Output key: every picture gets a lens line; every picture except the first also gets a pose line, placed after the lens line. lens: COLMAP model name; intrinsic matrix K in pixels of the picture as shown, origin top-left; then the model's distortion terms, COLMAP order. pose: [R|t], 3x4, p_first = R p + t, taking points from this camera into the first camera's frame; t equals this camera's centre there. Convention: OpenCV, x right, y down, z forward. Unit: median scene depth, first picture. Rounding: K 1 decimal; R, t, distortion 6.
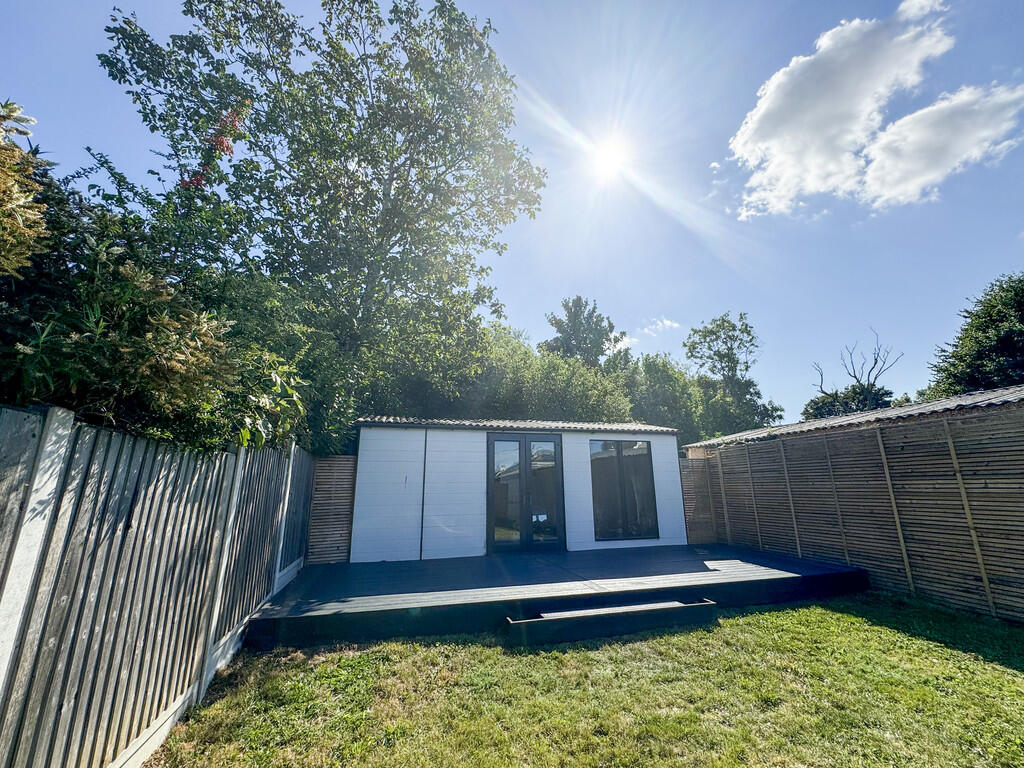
lens RADIAL K [[419.1, 0, 511.4], [0, 419.1, 378.3], [0, 0, 1]] dist [0.001051, -0.000097]
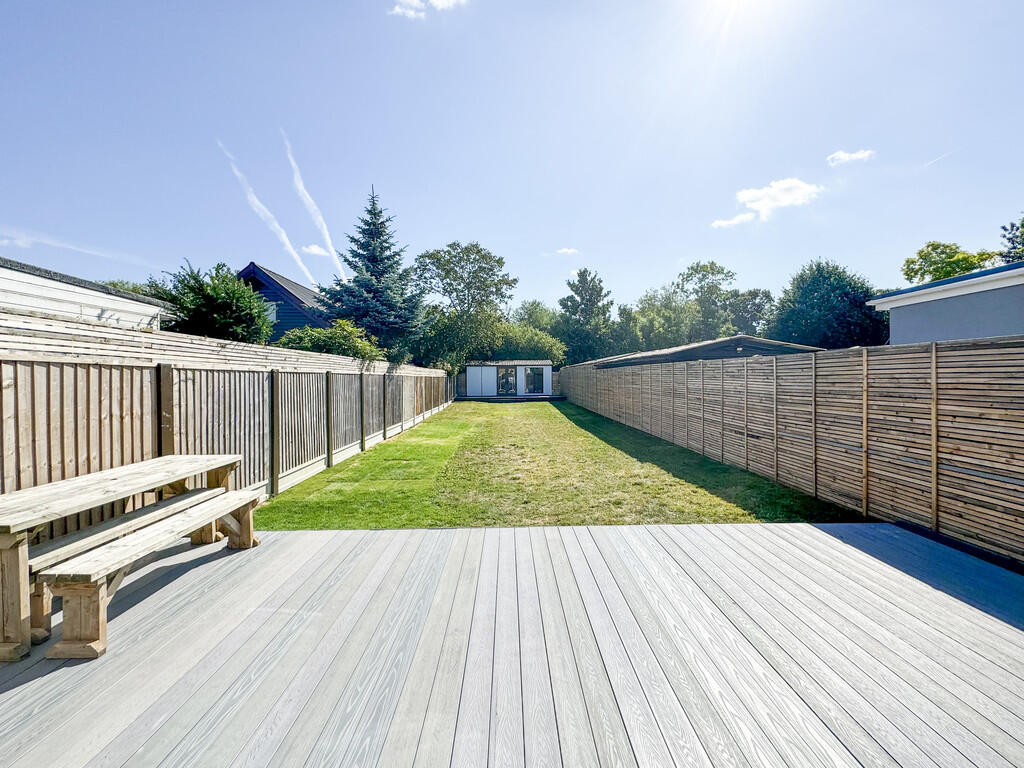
lens RADIAL K [[419.1, 0, 512.8], [0, 419.1, 382.8], [0, 0, 1]] dist [0.001051, -0.000097]
pose [[0.975065, 0.012496, -0.221568, 0.267442], [0.045092, 0.966430, 0.252942, -0.196748], [0.217290, -0.256625, 0.941769, -0.758240]]
